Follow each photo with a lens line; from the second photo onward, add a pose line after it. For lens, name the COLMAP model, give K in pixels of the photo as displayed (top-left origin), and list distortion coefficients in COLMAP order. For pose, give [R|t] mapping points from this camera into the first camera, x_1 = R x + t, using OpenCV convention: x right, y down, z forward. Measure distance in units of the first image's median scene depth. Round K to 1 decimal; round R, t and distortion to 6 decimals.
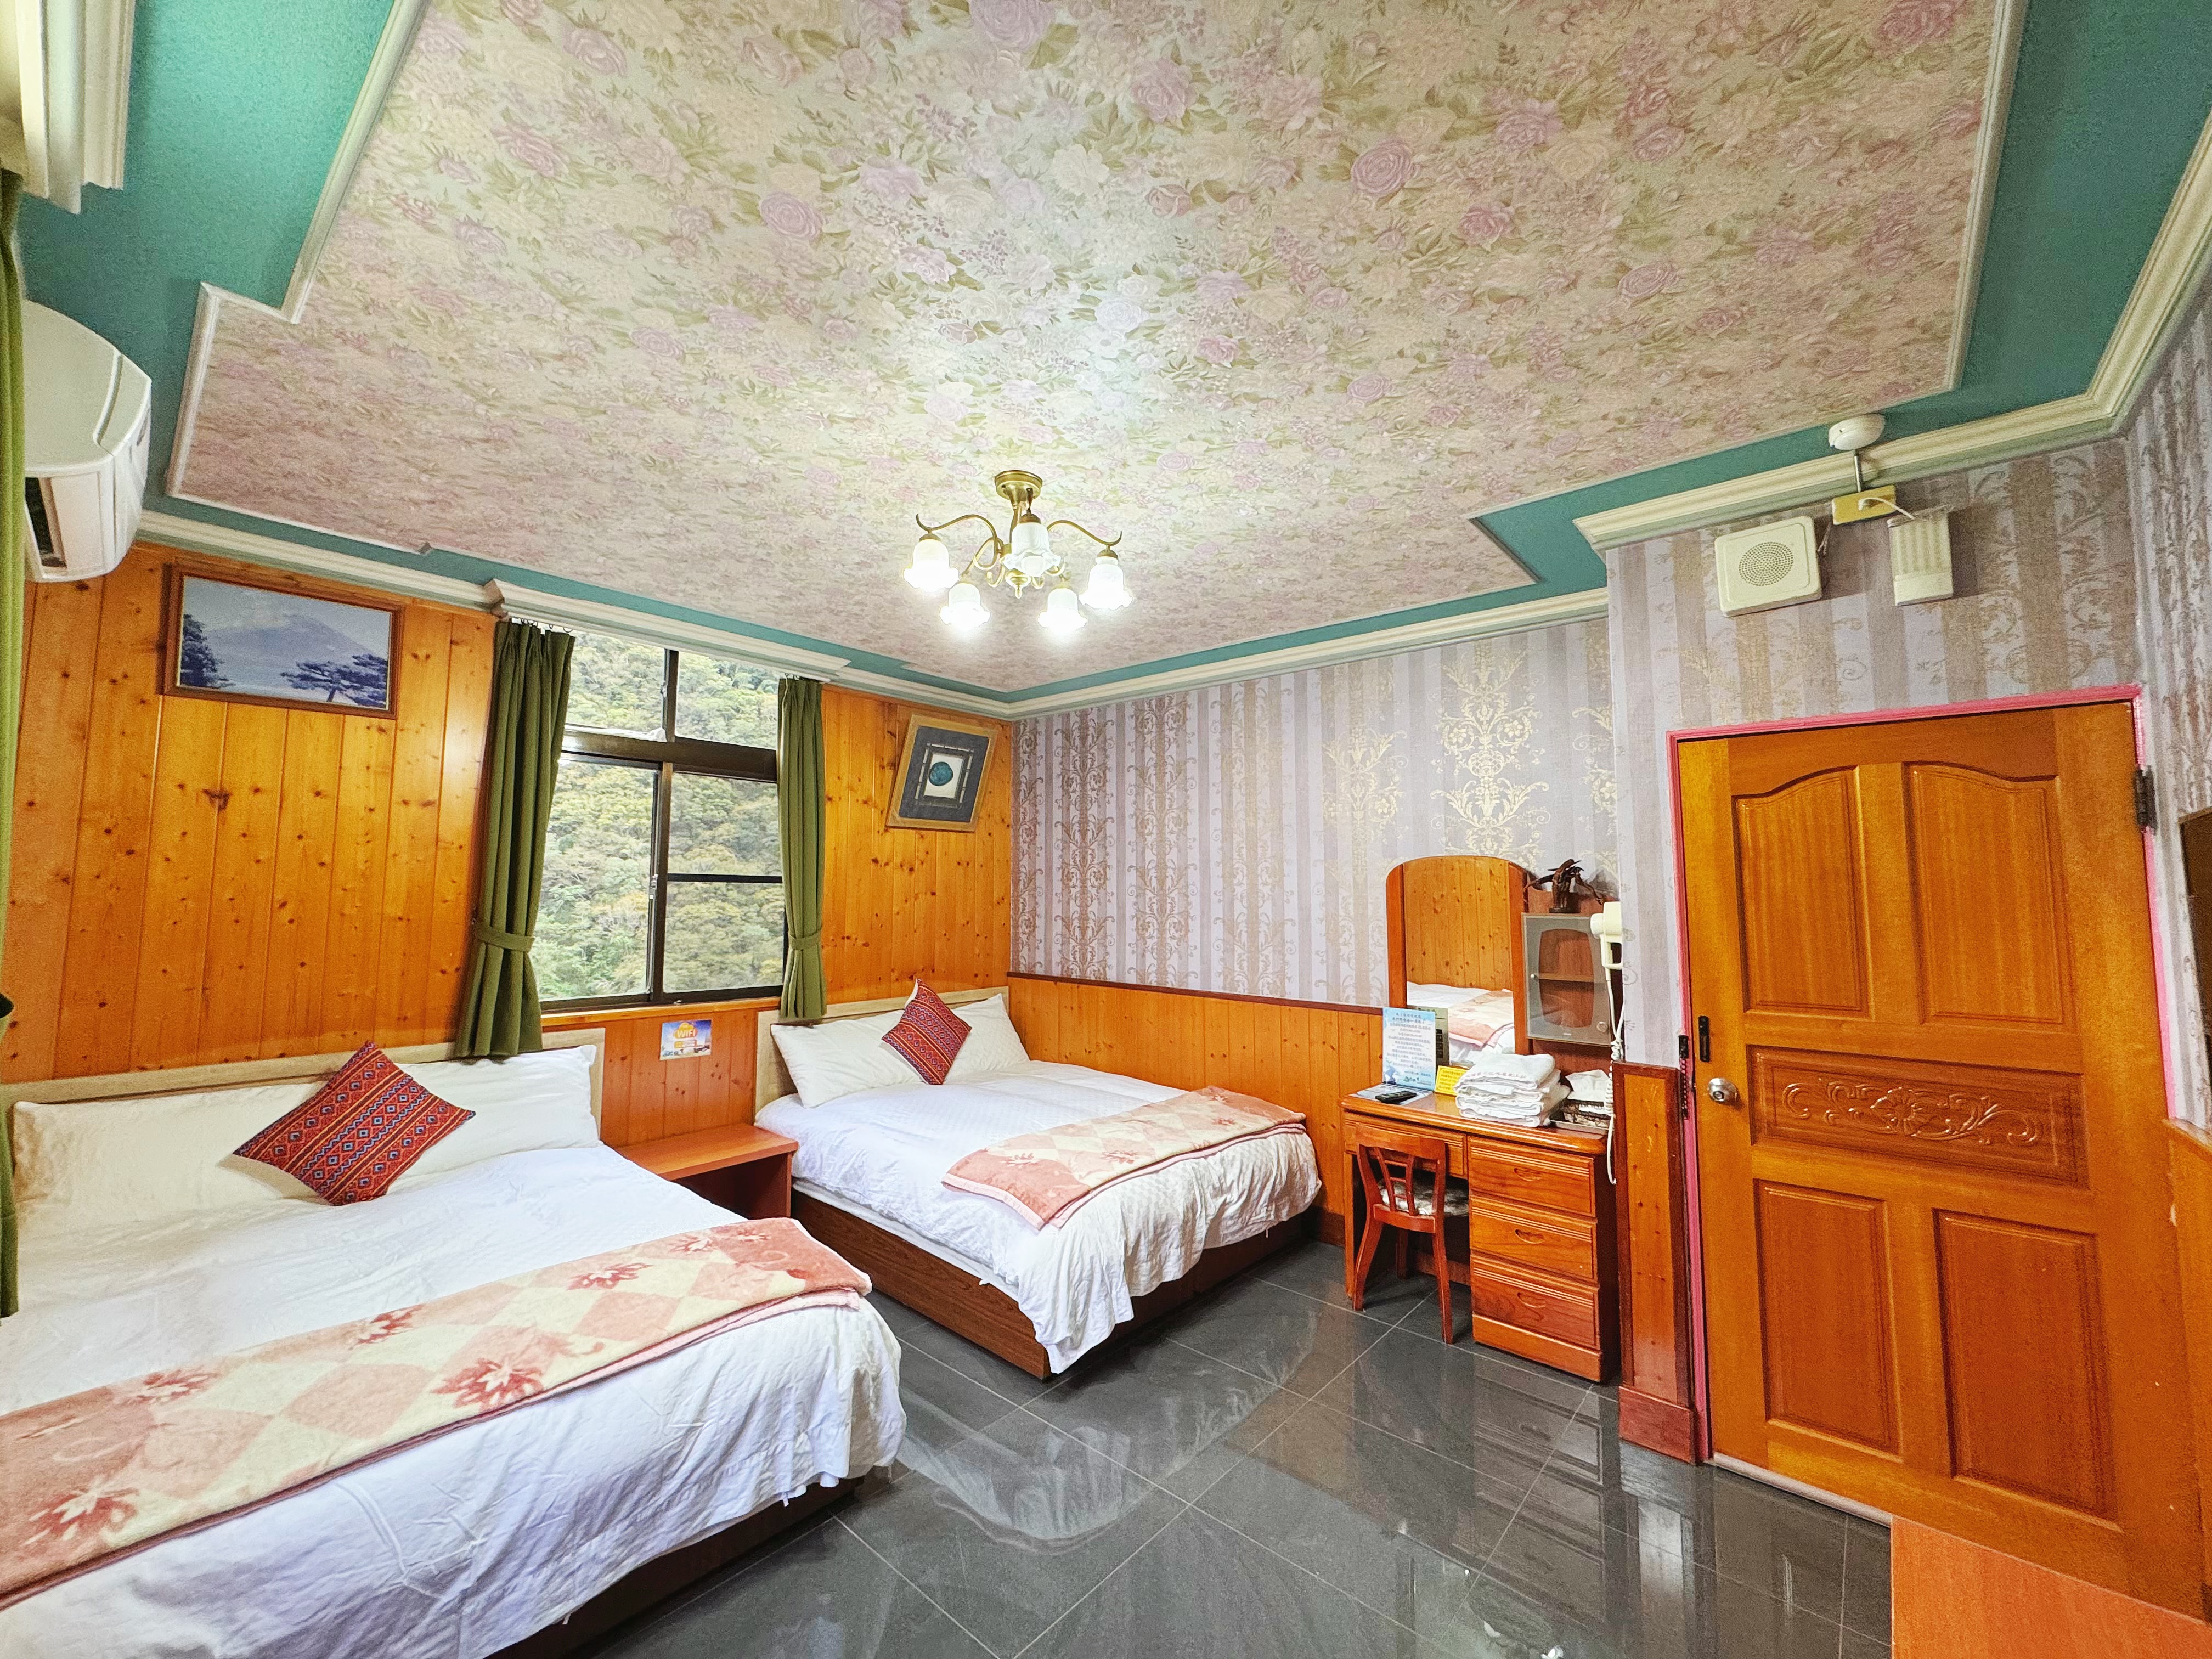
lens RADIAL K [[893.1, 0, 1110.2], [0, 893.1, 830.6], [0, 0, 1]] dist [0.009185, 0.000546]
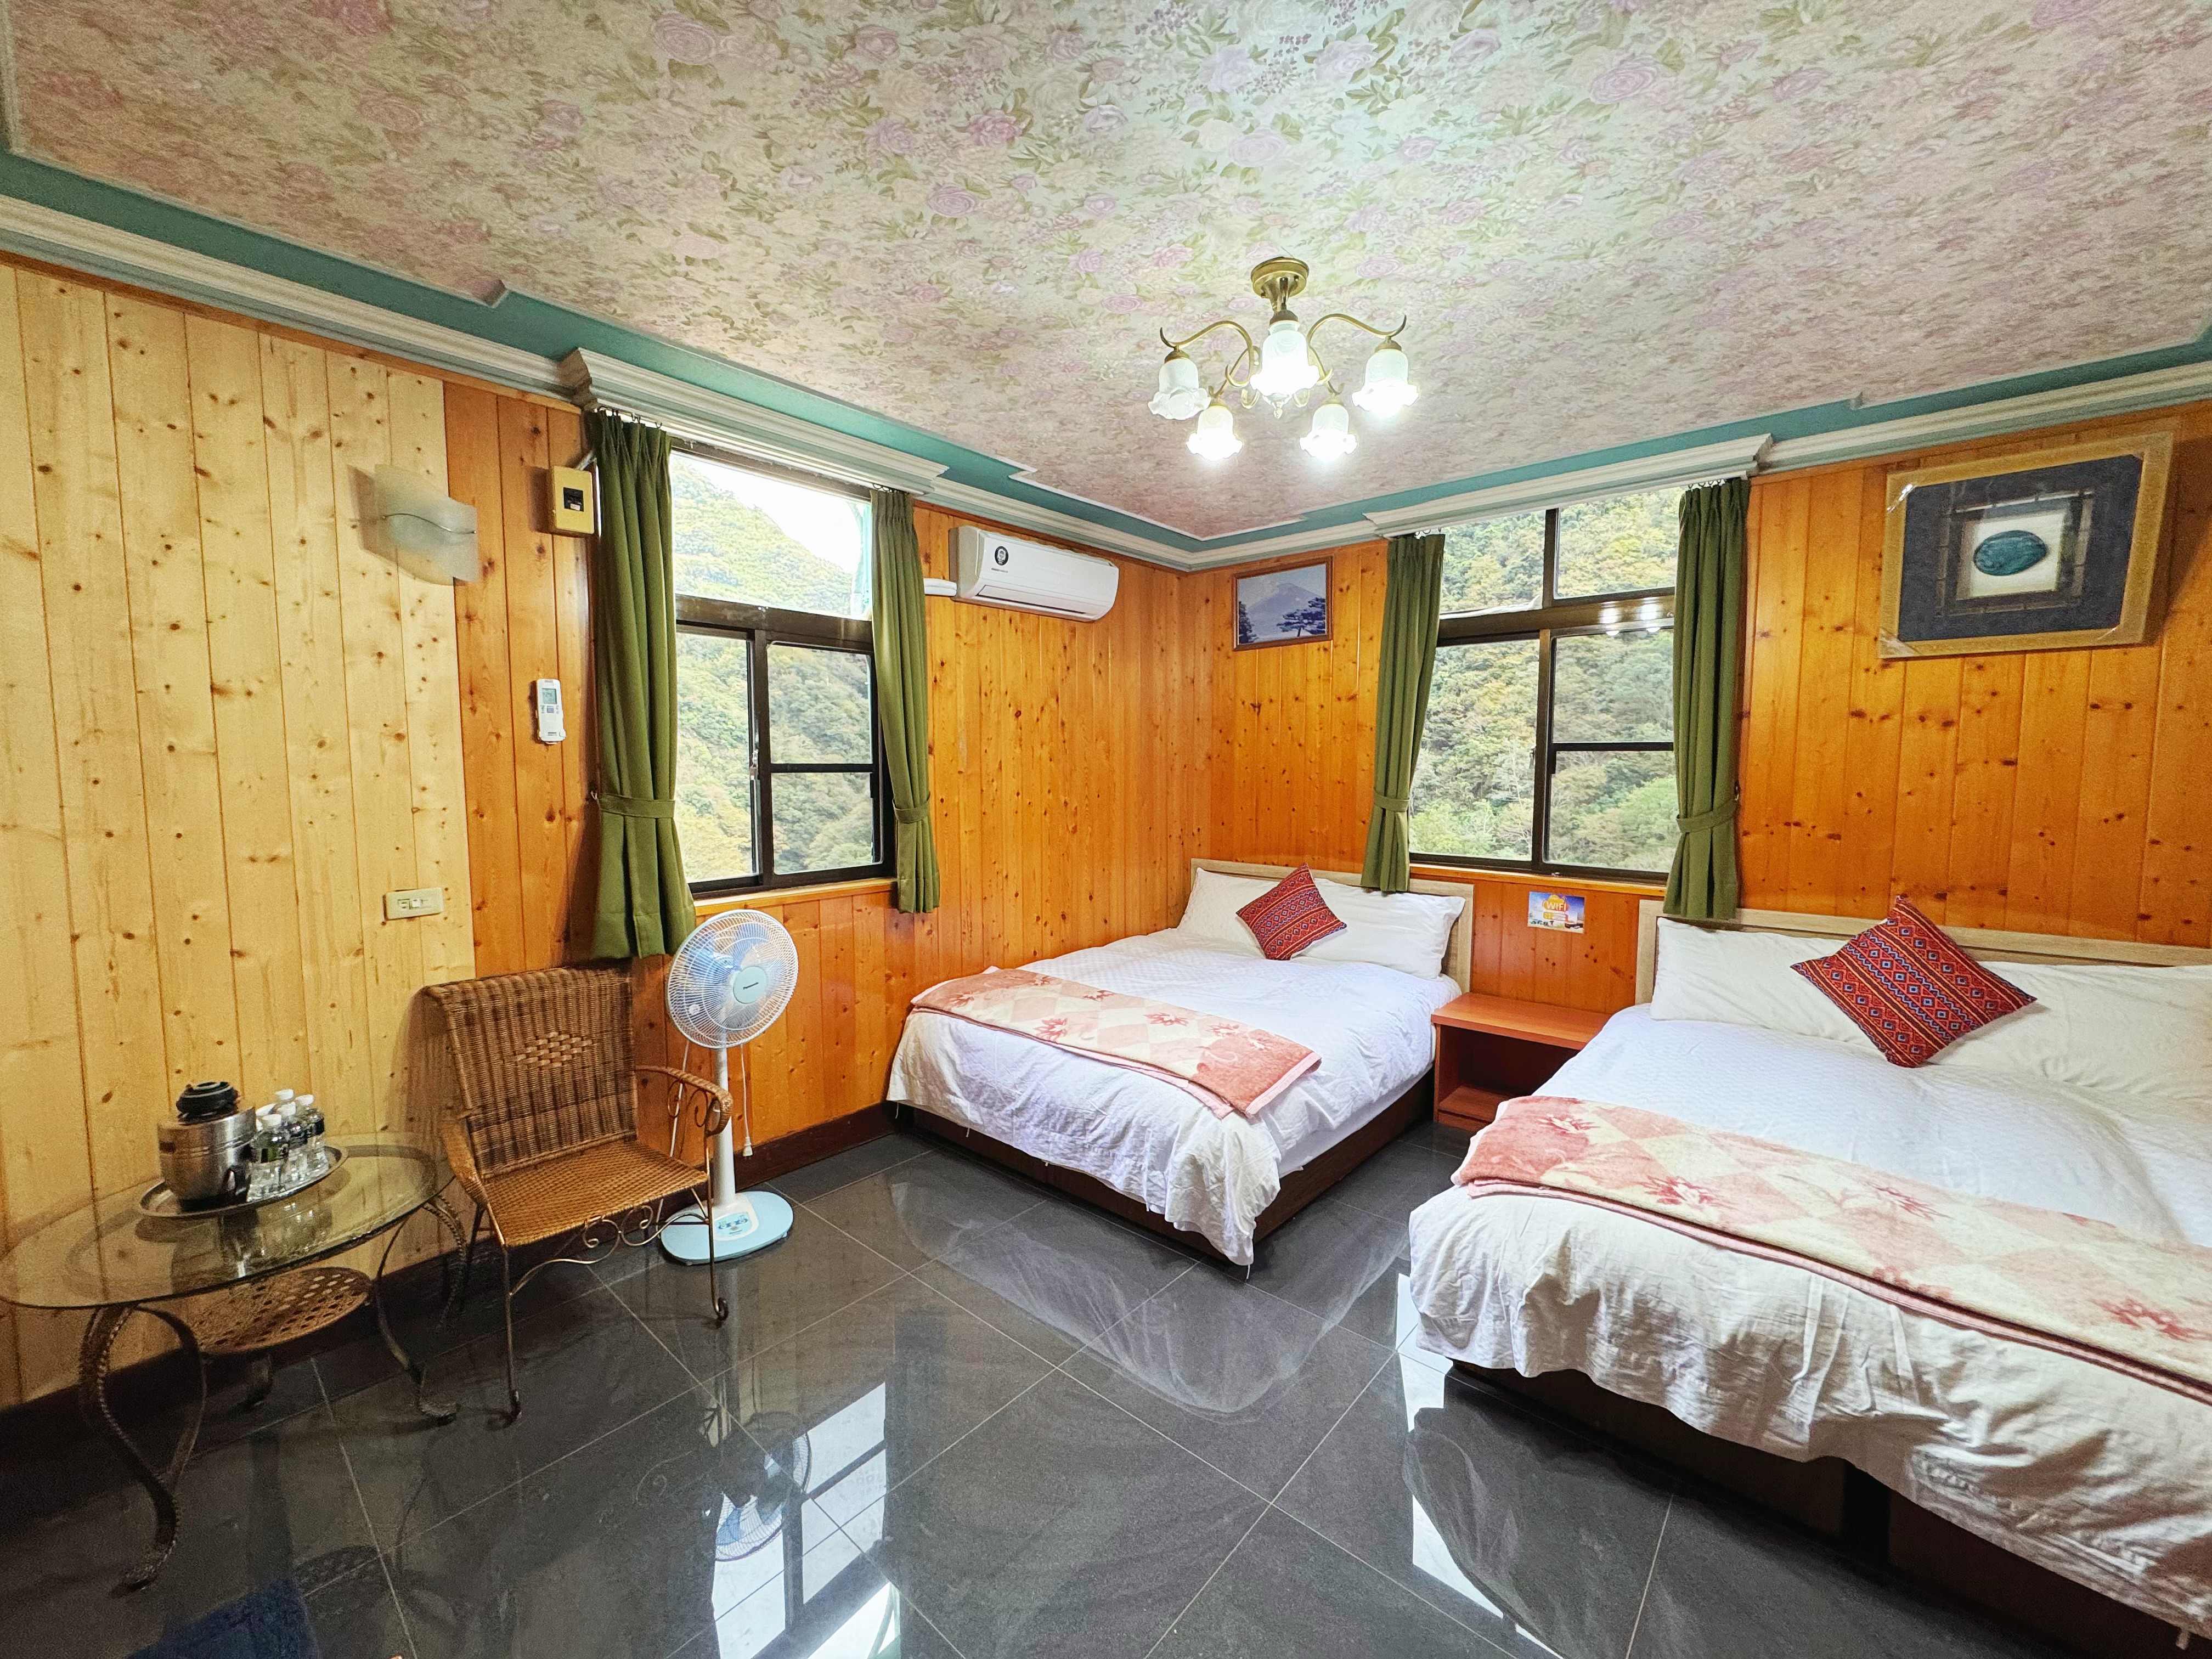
lens RADIAL K [[893.1, 0, 1104.9], [0, 893.1, 830.5], [0, 0, 1]] dist [0.009185, 0.000546]
pose [[-0.005045, 0.071741, -0.997411, 0.599853], [0.070950, 0.994935, 0.071204, 0.046270], [0.997467, -0.070407, -0.010110, 0.621386]]
